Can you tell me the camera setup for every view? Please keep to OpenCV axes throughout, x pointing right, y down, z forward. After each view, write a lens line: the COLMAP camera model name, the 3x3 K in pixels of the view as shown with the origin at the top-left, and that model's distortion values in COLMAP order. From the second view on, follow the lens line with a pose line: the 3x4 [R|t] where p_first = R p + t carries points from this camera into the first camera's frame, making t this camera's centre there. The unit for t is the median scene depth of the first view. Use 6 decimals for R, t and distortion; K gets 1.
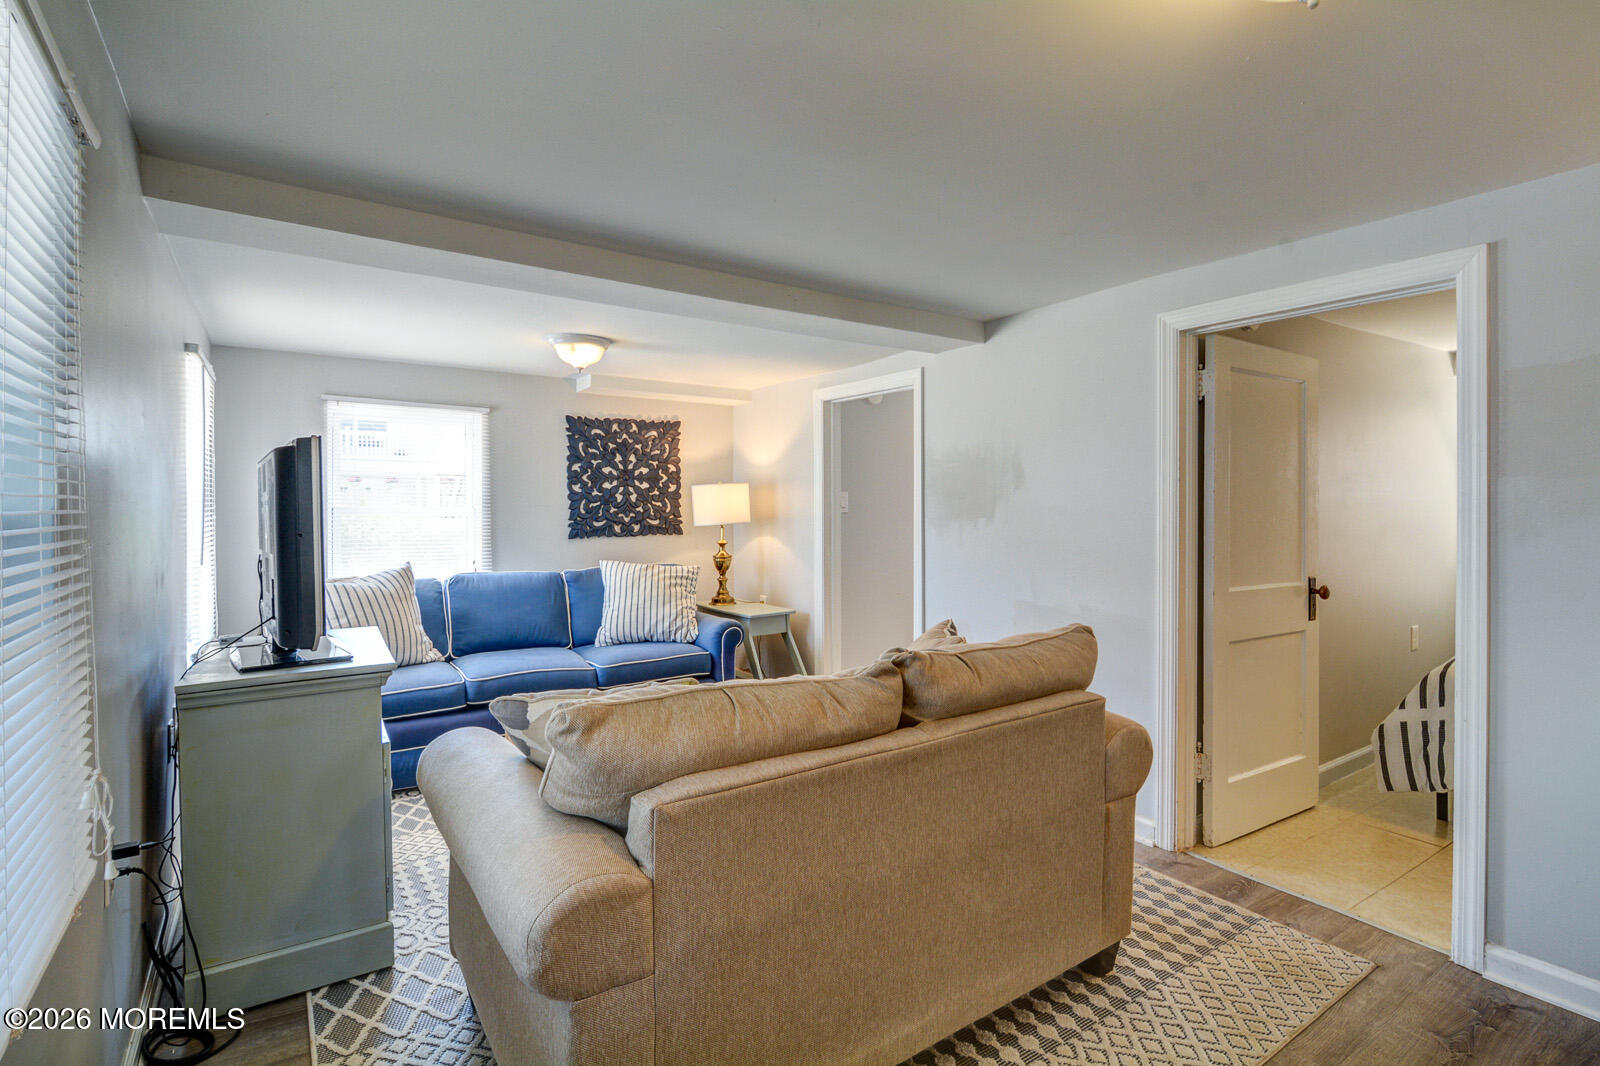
lens RADIAL K [[789.8, 0, 803.9], [0, 789.8, 511.2], [0, 0, 1]] dist [-0.000901, -0.008385]
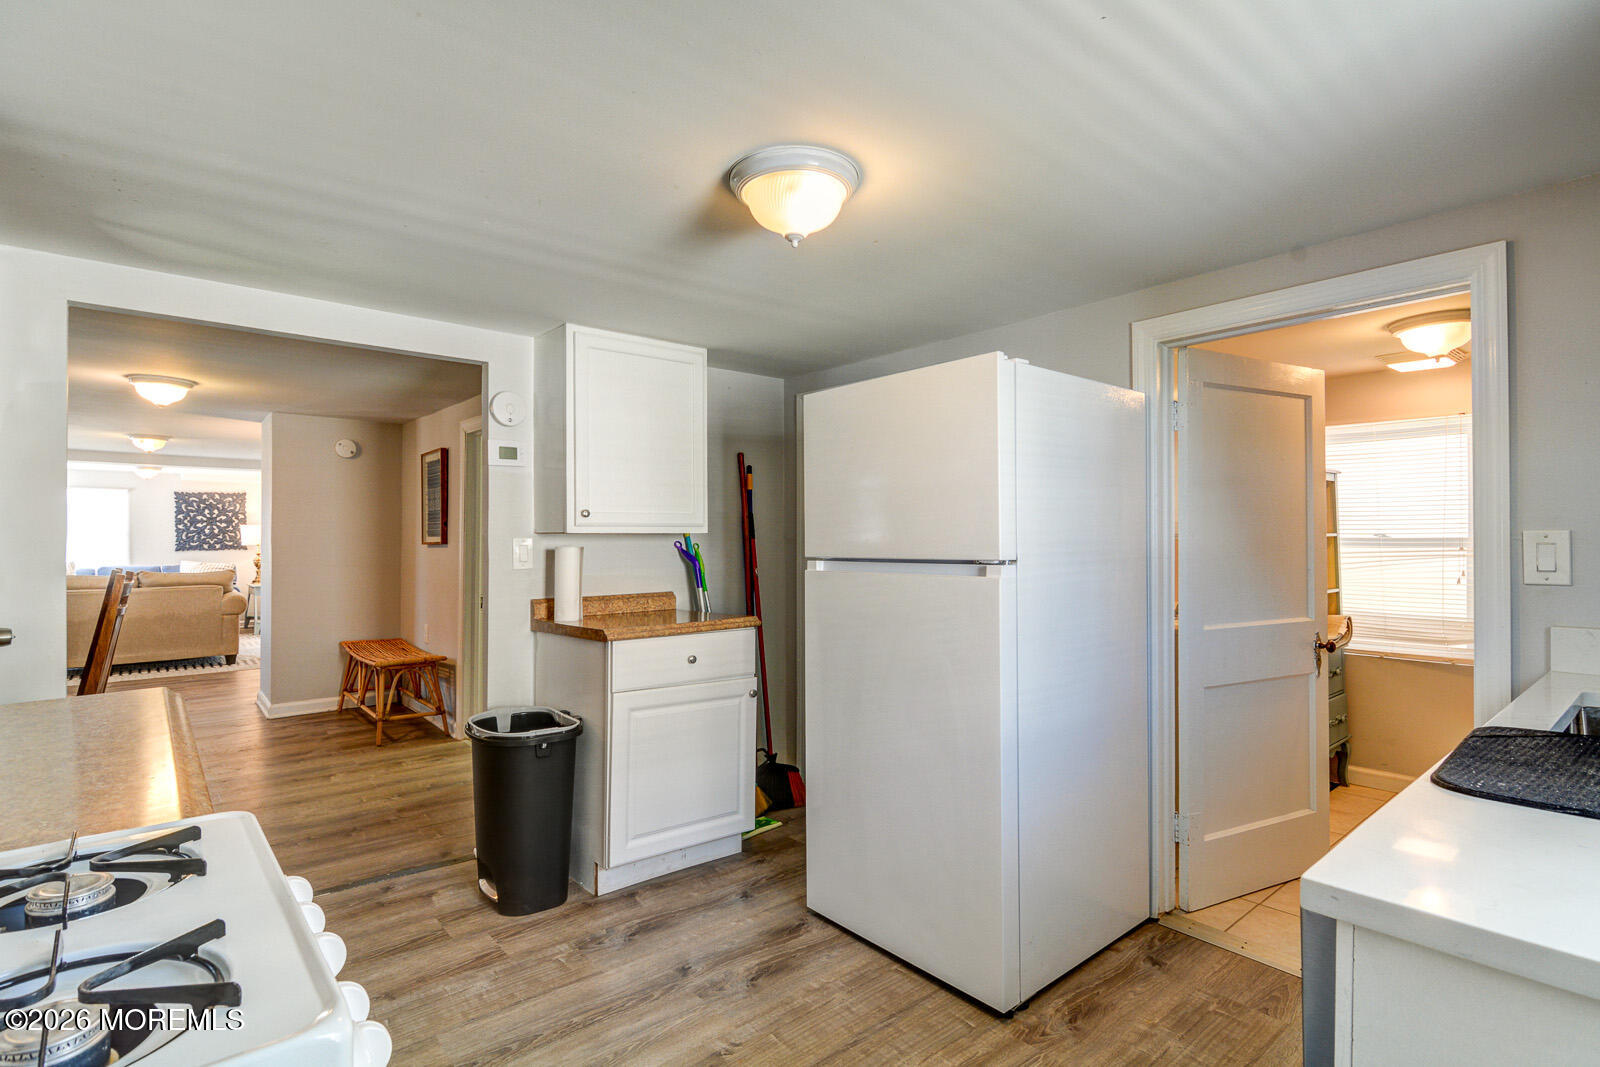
lens RADIAL K [[781.7, 0, 779.9], [0, 781.7, 529.2], [0, 0, 1]] dist [-0.000836, -0.009738]
pose [[0.995646, 0.000841, 0.093210, 1.051338], [0.000501, 0.999897, -0.014373, 0.007314], [-0.093212, 0.014357, 0.995543, -1.137755]]
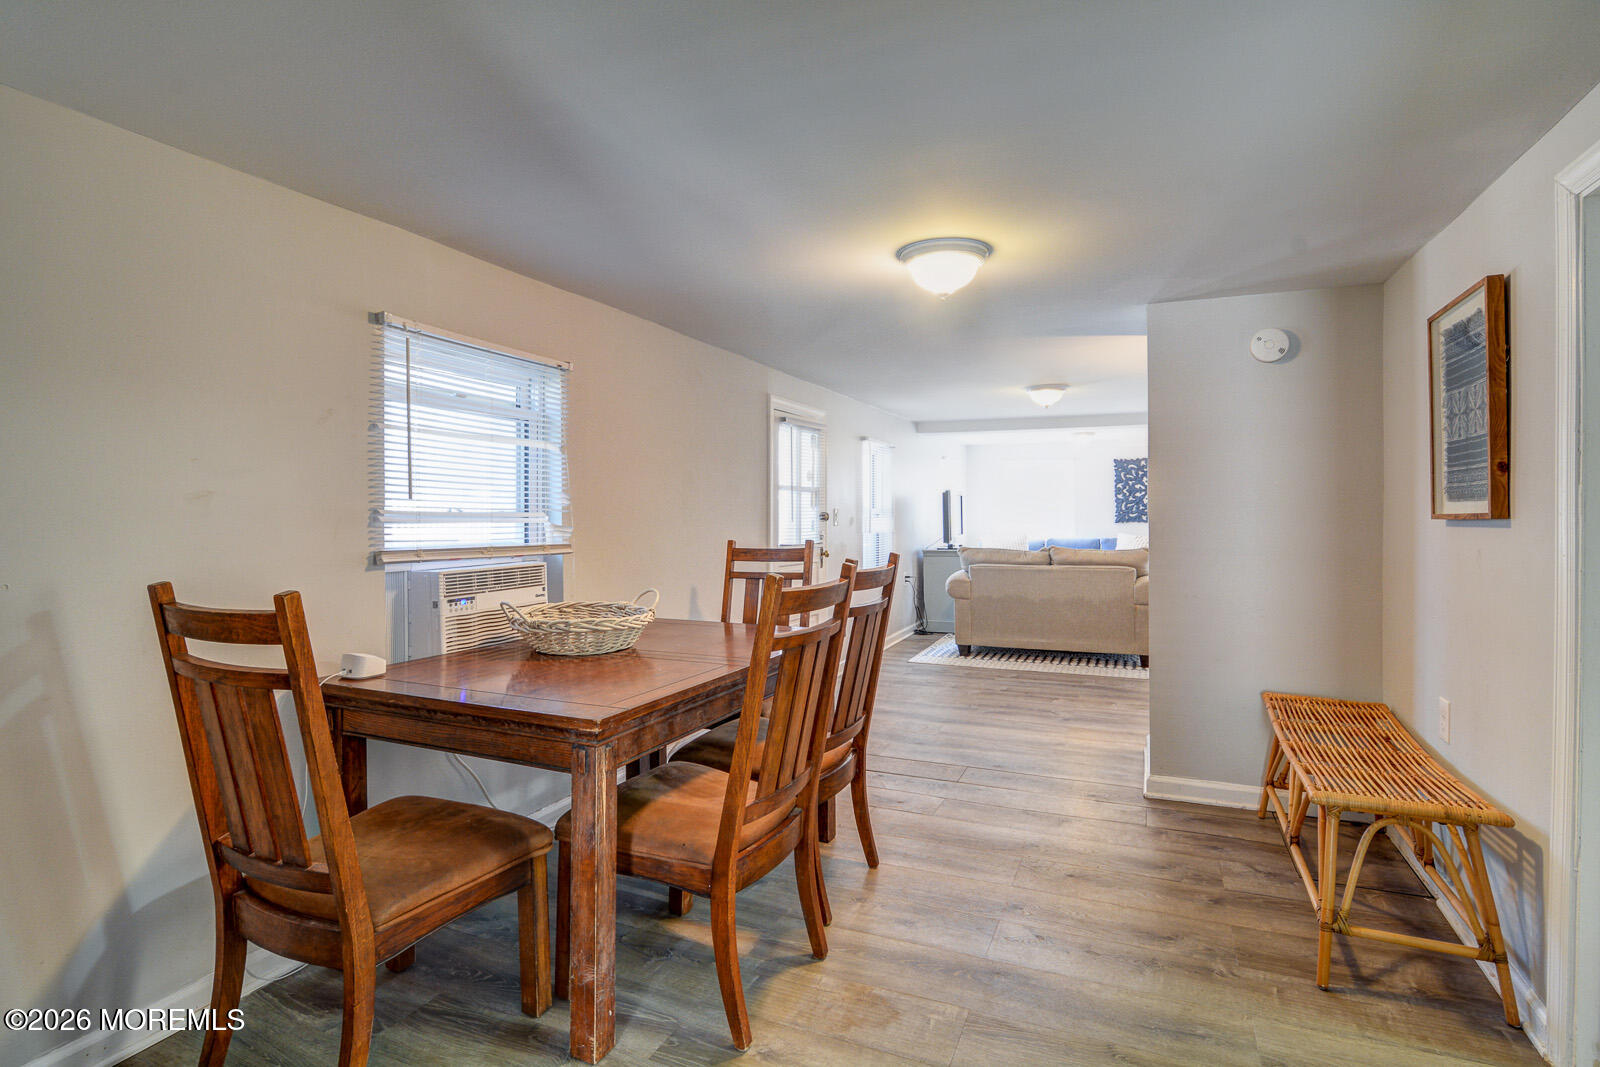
lens RADIAL K [[789.8, 0, 803.9], [0, 789.8, 511.7], [0, 0, 1]] dist [-0.000901, -0.008385]
pose [[0.544050, -0.001514, -0.839051, 0.878924], [0.001473, 0.999999, -0.000850, 0.008071], [0.839051, -0.000774, 0.544052, -0.669394]]
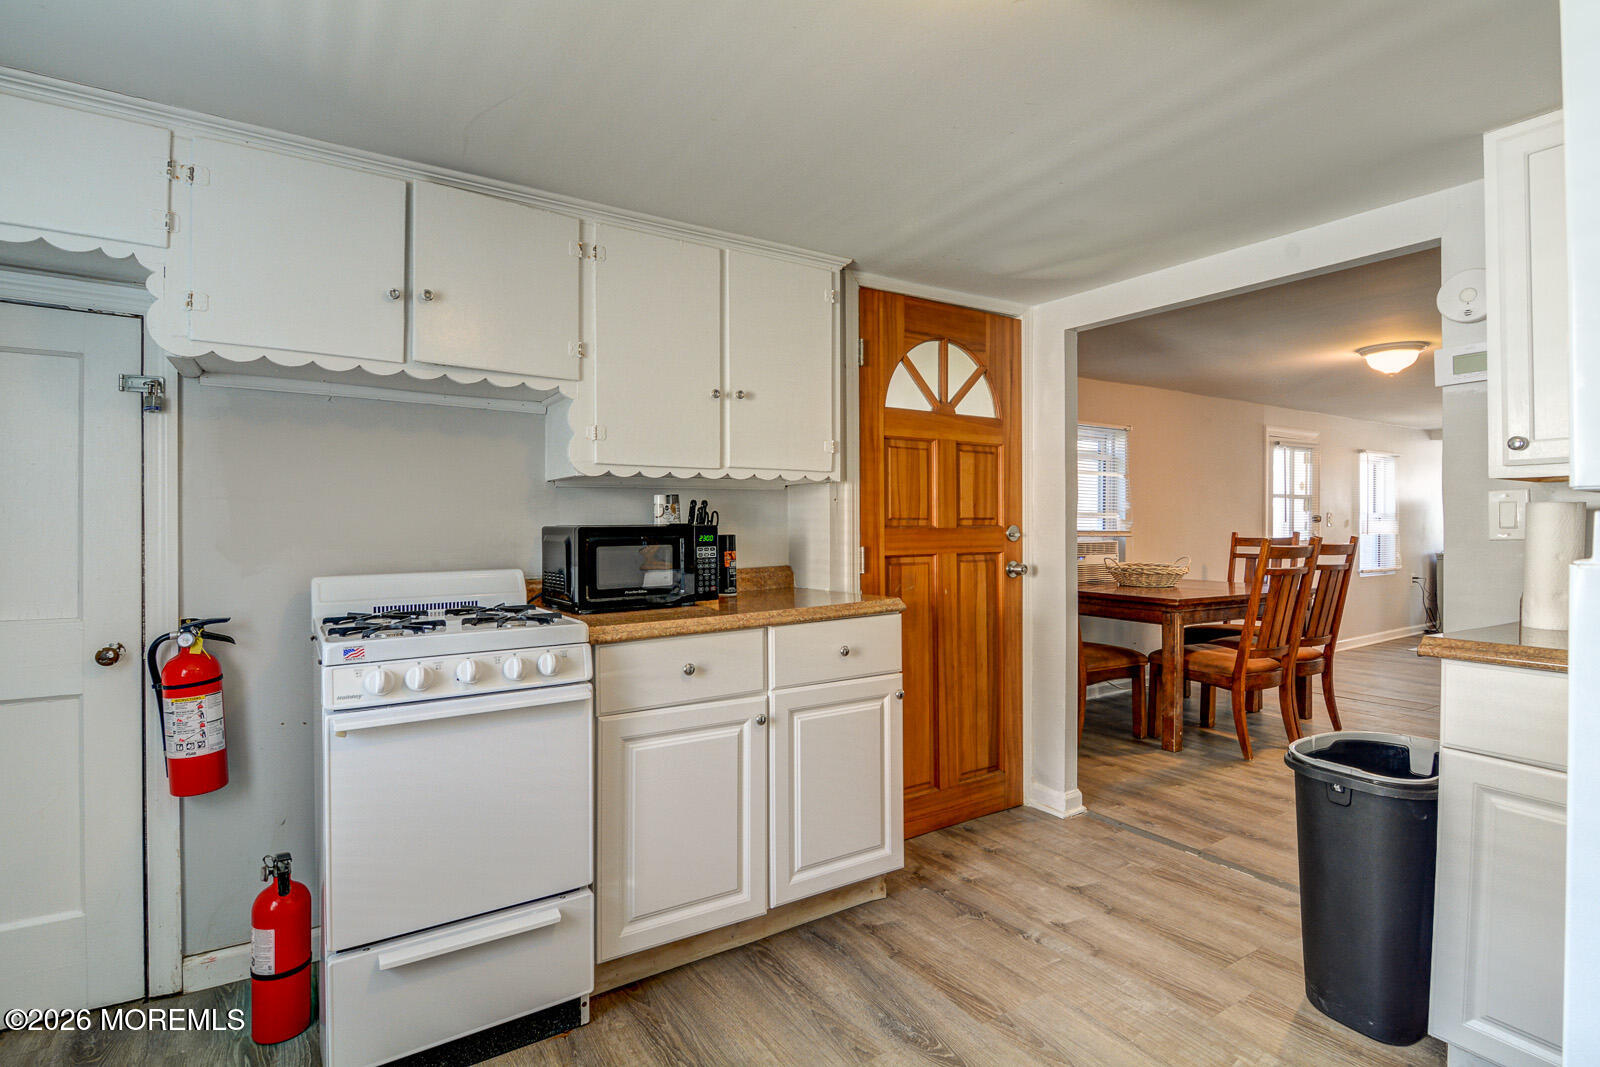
lens RADIAL K [[767.5, 0, 804.2], [0, 767.5, 521.3], [0, 0, 1]] dist [-0.000389, -0.008272]
pose [[-0.009256, -0.000276, -0.999957, 1.258917], [-0.001612, 0.999999, -0.000261, 0.019409], [0.999956, 0.001610, -0.009257, -0.892745]]
